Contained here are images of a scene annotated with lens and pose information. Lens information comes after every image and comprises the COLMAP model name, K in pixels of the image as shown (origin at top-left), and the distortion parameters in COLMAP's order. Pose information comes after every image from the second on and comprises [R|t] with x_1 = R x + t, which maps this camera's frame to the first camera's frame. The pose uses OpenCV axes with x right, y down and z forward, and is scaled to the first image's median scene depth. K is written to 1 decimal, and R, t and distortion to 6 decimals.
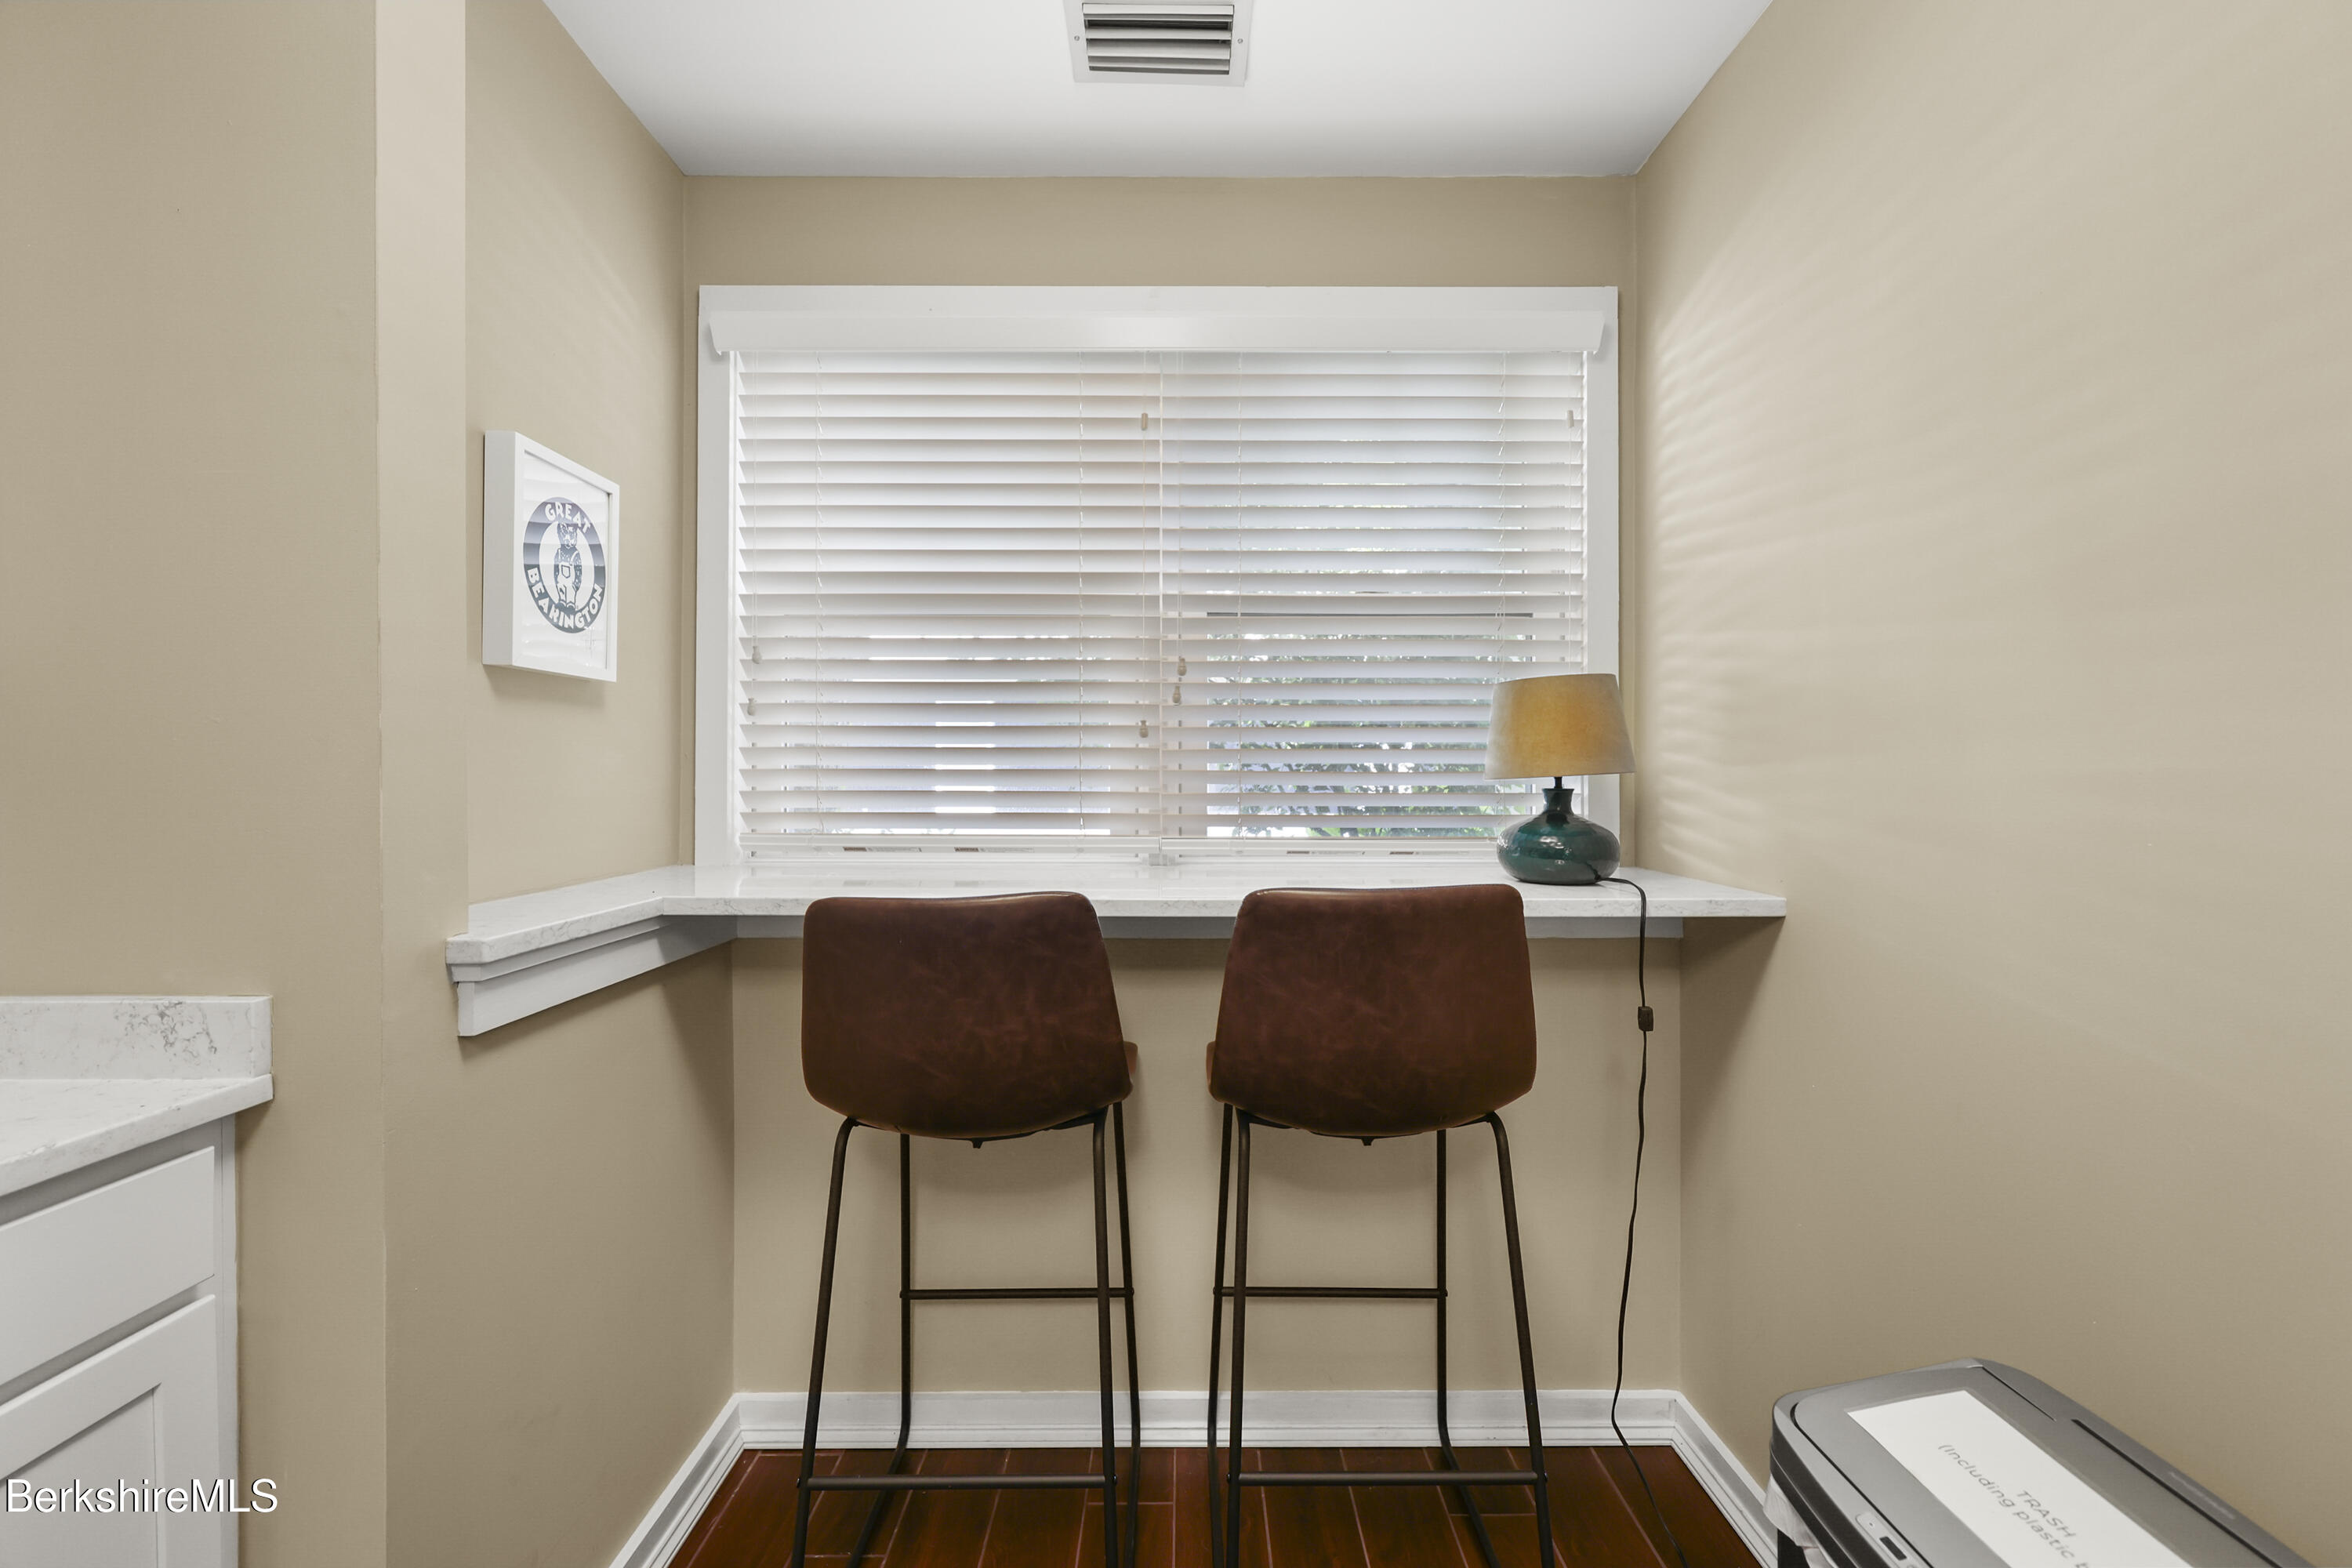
lens RADIAL K [[952.7, 0, 1196.0], [0, 952.7, 772.6], [0, 0, 1]] dist [-0.001657, 0.000520]
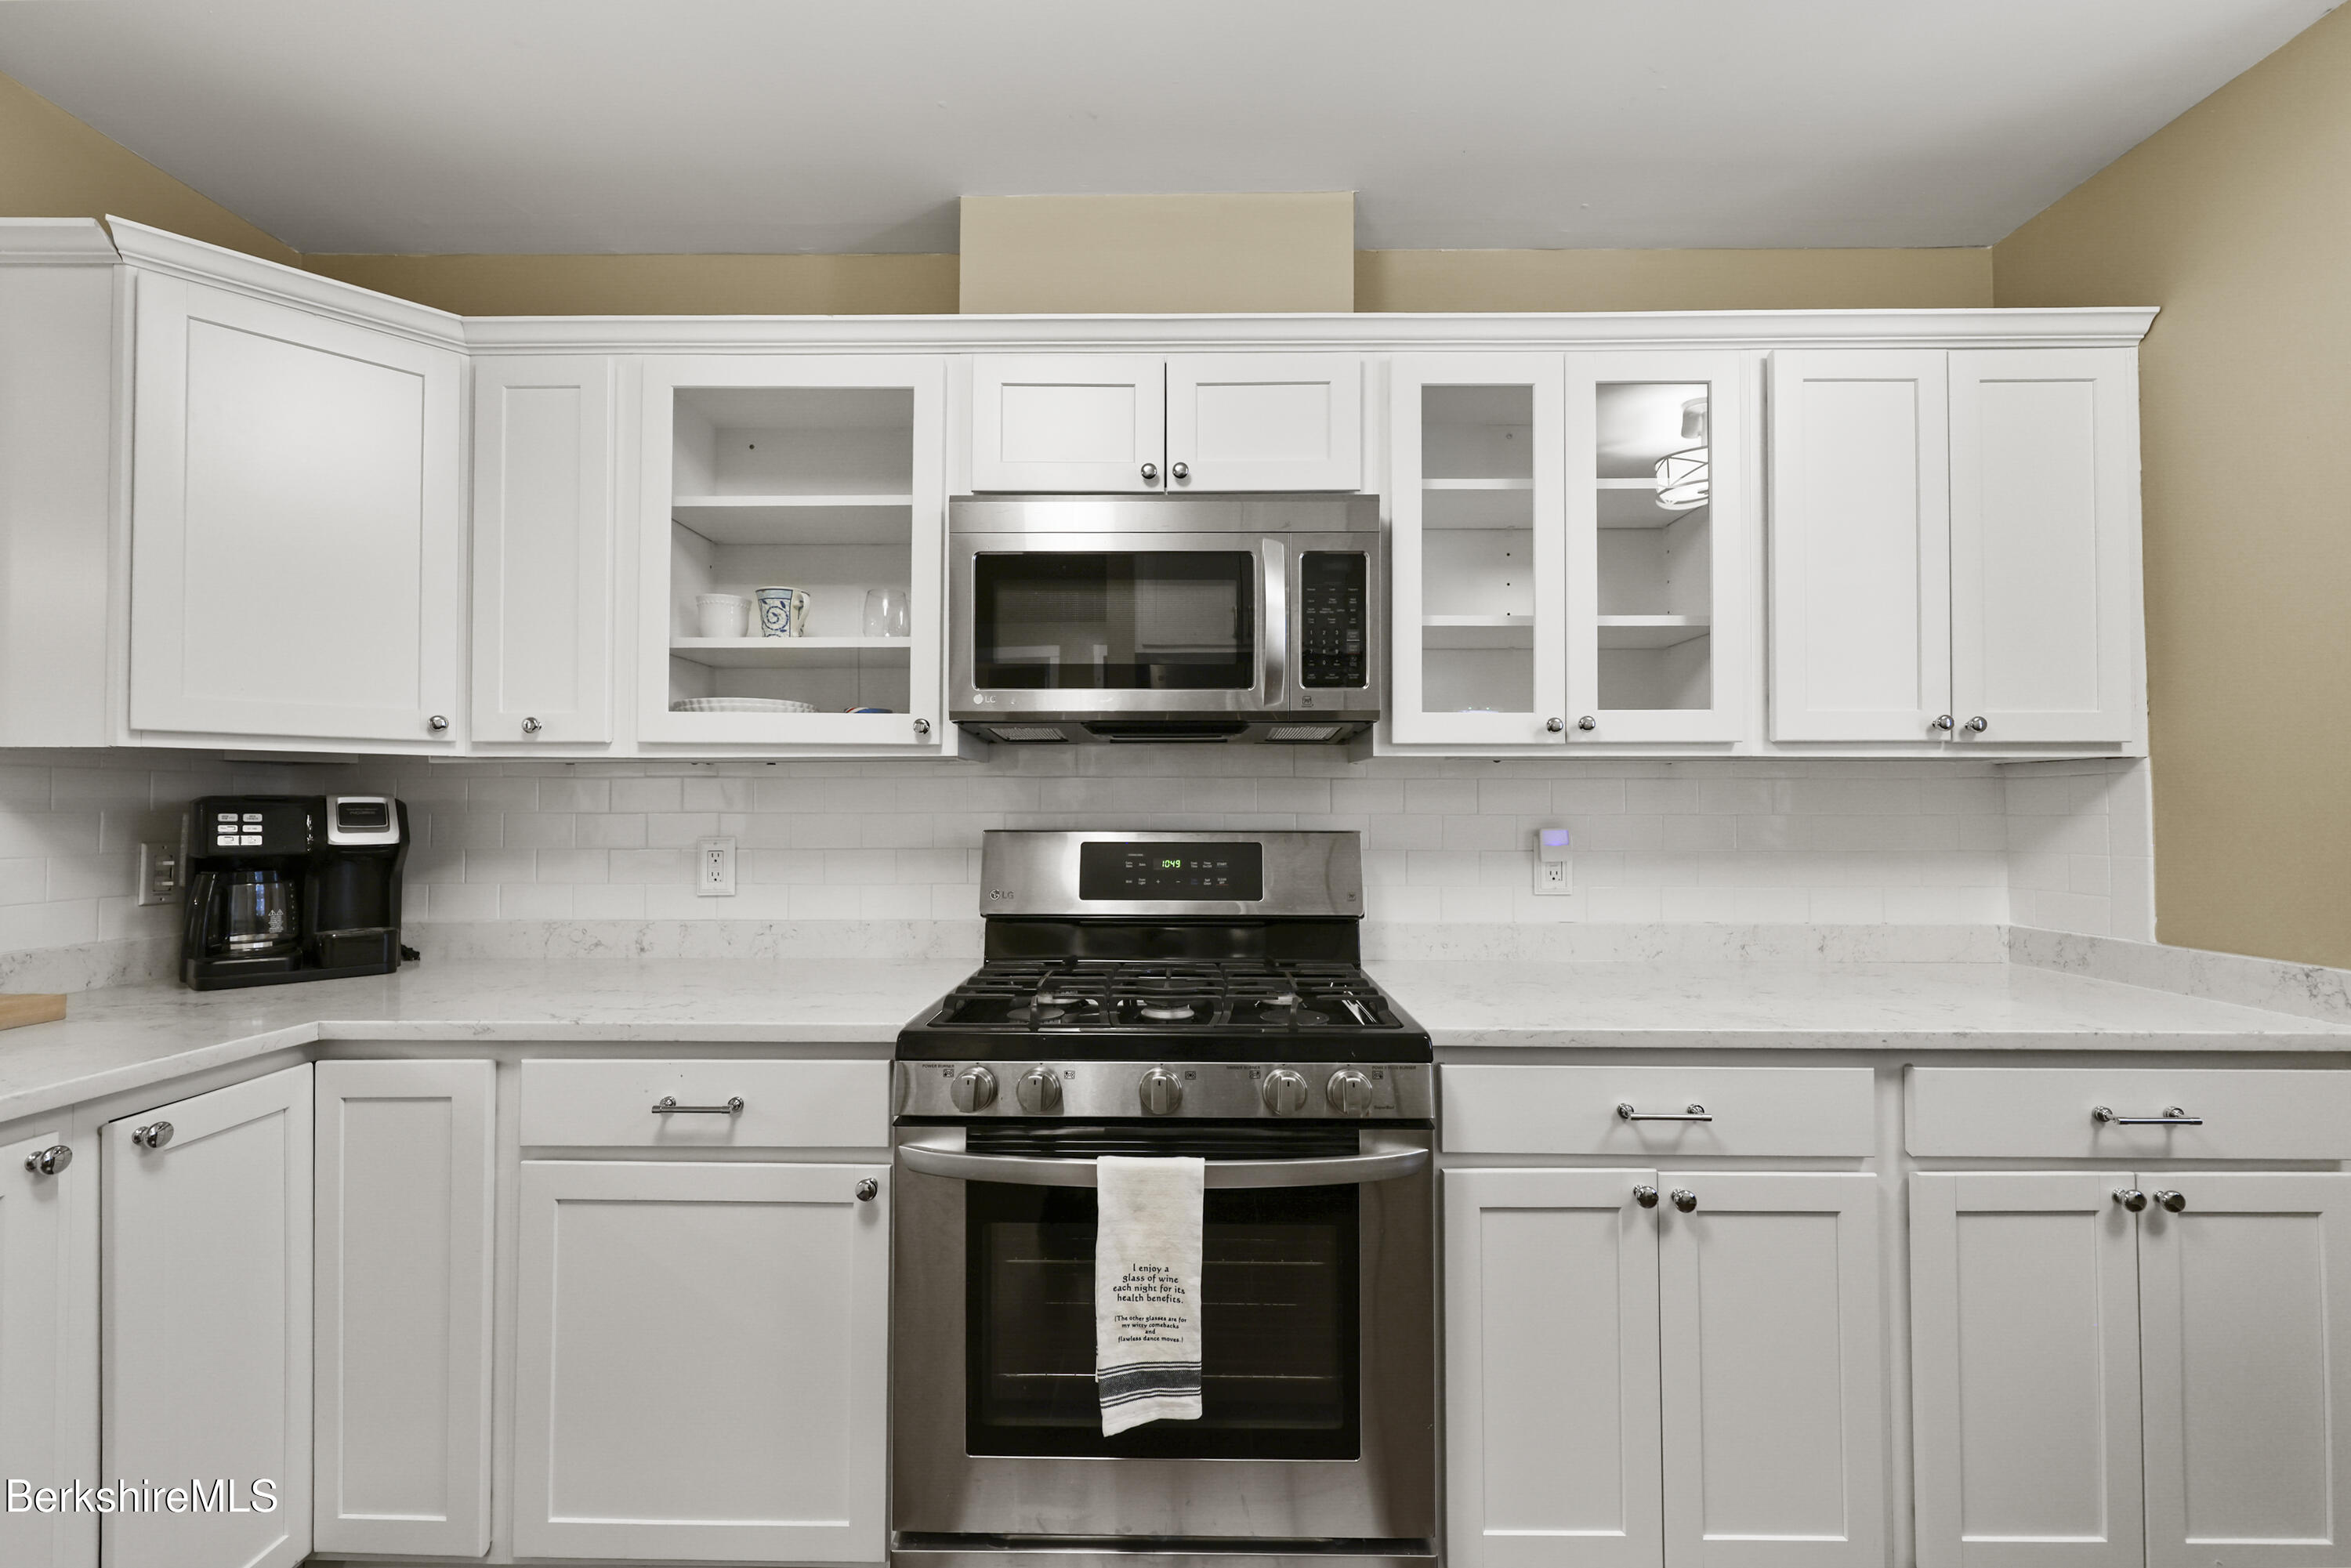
lens RADIAL K [[952.2, 0, 1174.6], [0, 952.2, 790.7], [0, 0, 1]] dist [-0.001657, 0.000520]
pose [[-0.032749, -0.019201, -0.999279, 0.274643], [0.002908, 0.999809, -0.019306, -0.007947], [0.999459, -0.003539, -0.032687, -0.422340]]
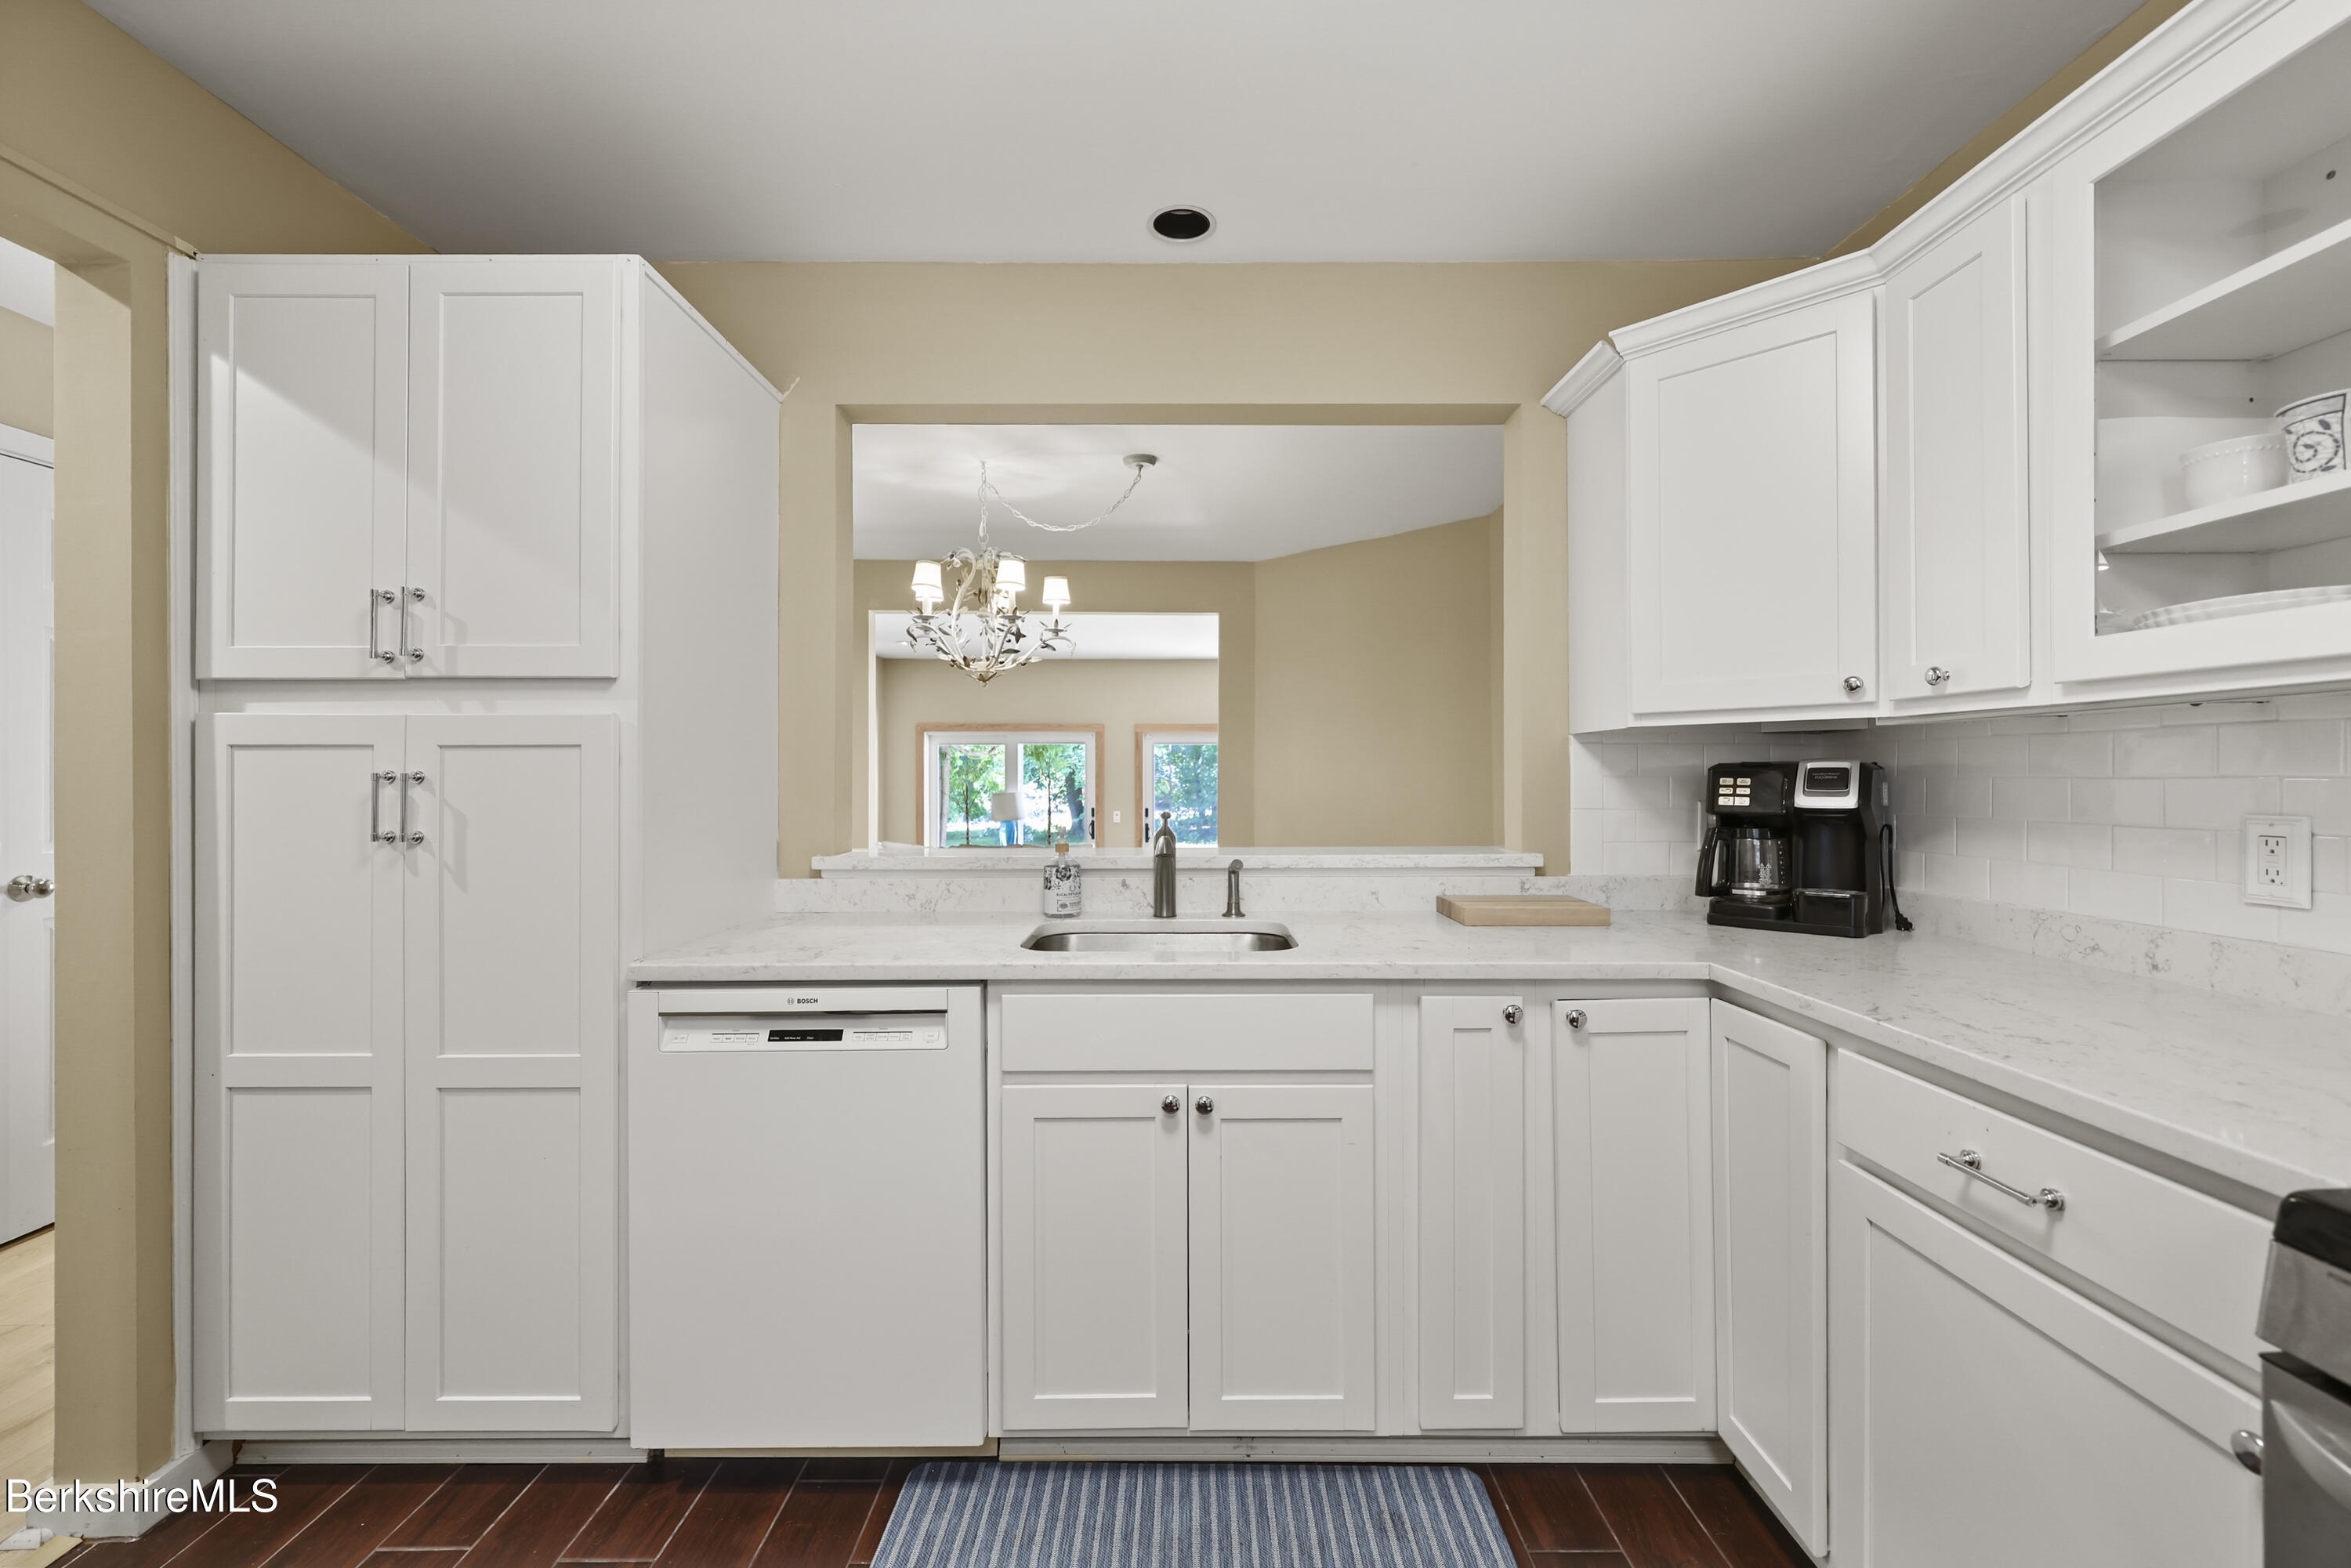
lens RADIAL K [[952.2, 0, 1179.9], [0, 952.2, 772.8], [0, 0, 1]] dist [-0.001657, 0.000520]
pose [[-0.999860, 0.003688, 0.016329, -0.034073], [0.003559, 0.999962, -0.007909, -0.005659], [-0.016358, -0.007849, -0.999835, -0.253666]]
